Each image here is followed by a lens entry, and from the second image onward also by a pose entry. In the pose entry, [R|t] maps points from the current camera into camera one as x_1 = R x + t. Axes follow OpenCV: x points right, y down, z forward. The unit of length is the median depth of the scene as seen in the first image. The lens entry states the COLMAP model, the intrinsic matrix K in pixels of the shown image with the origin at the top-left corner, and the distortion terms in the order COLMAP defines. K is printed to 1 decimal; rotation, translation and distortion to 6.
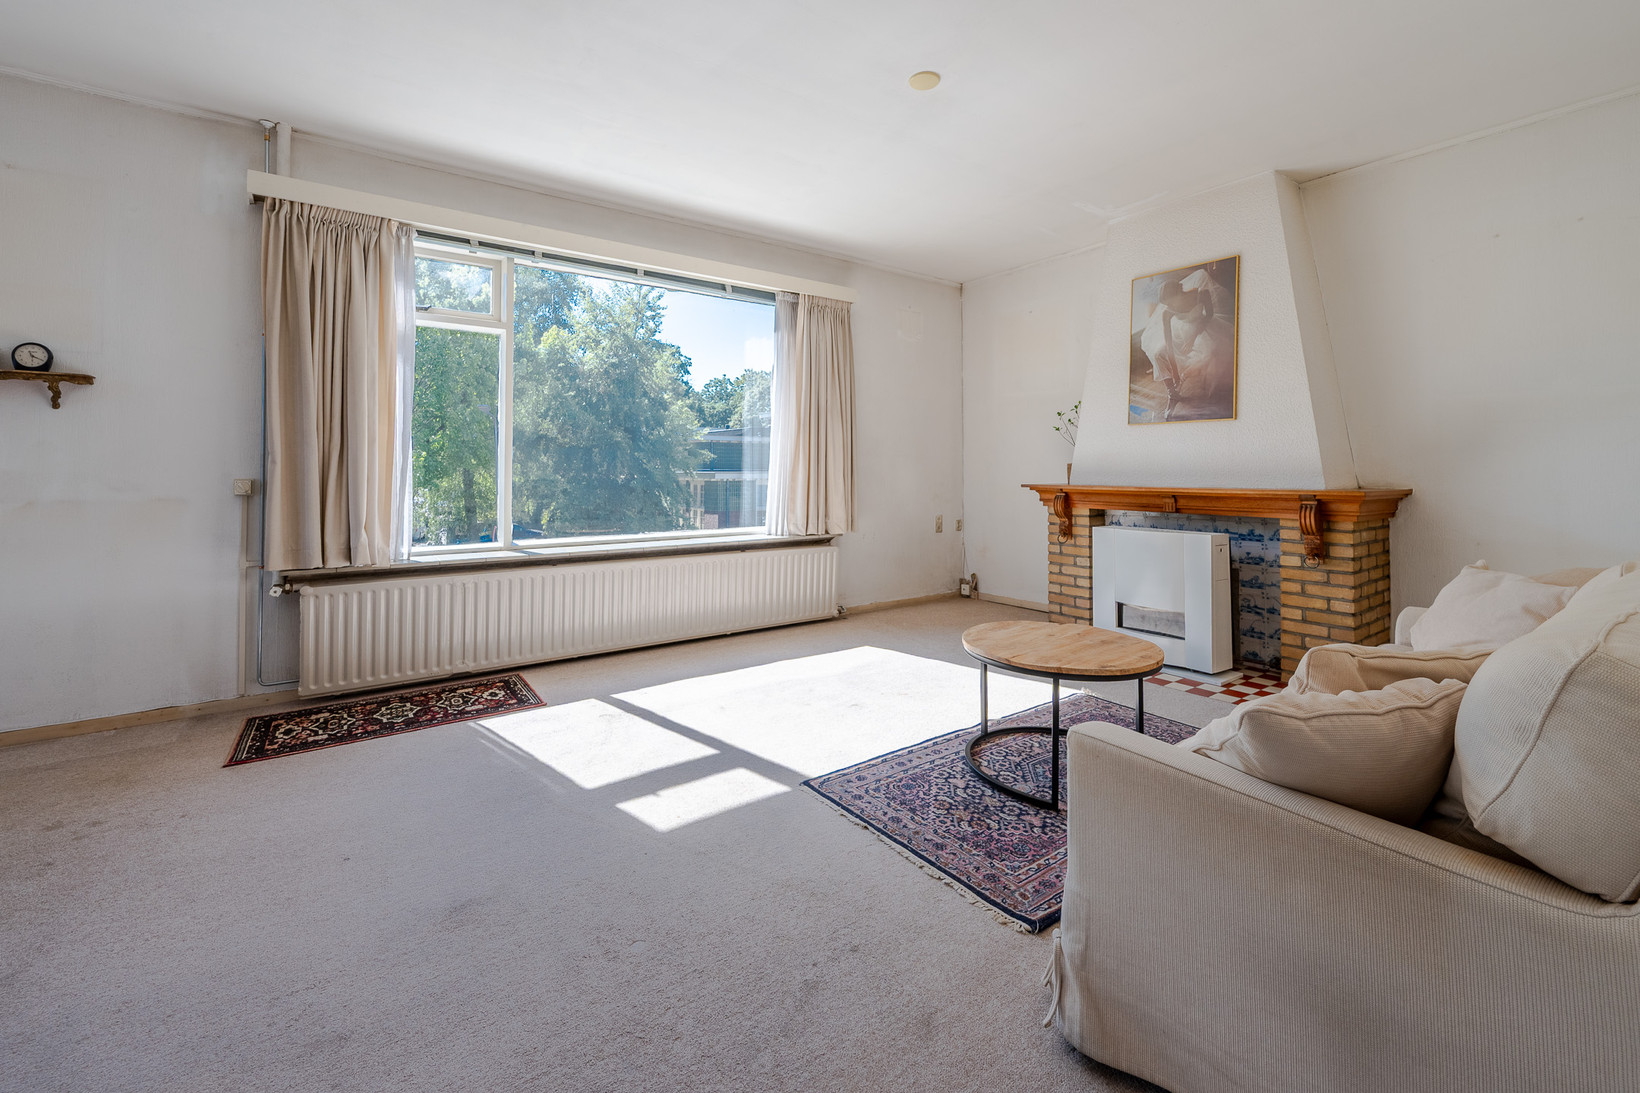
lens RADIAL K [[675.3, 0, 822.5], [0, 675.3, 461.6], [0, 0, 1]] dist [-0.000687, 0.000485]
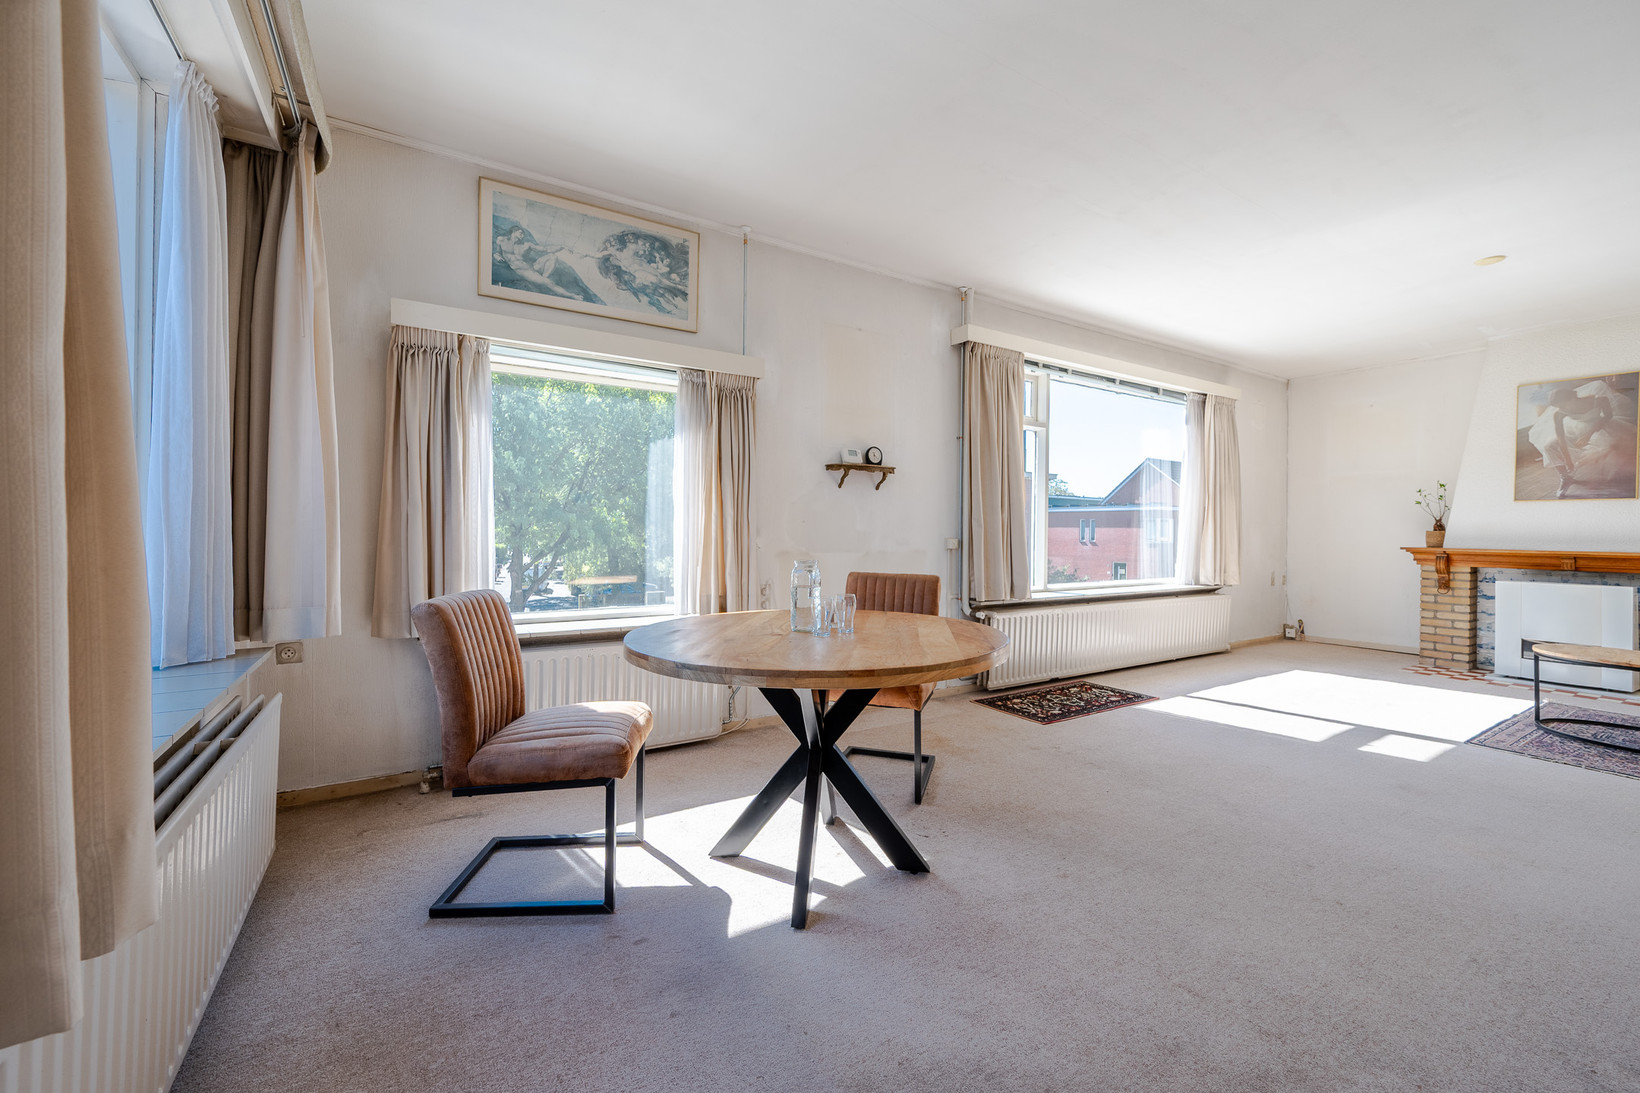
lens RADIAL K [[675.3, 0, 787.6], [0, 675.3, 528.7], [0, 0, 1]] dist [-0.000687, 0.000485]
pose [[0.998469, 0.009165, -0.054544, -0.899553], [-0.008569, 0.999901, 0.011150, -0.005116], [0.054641, -0.010666, 0.998449, -0.365676]]
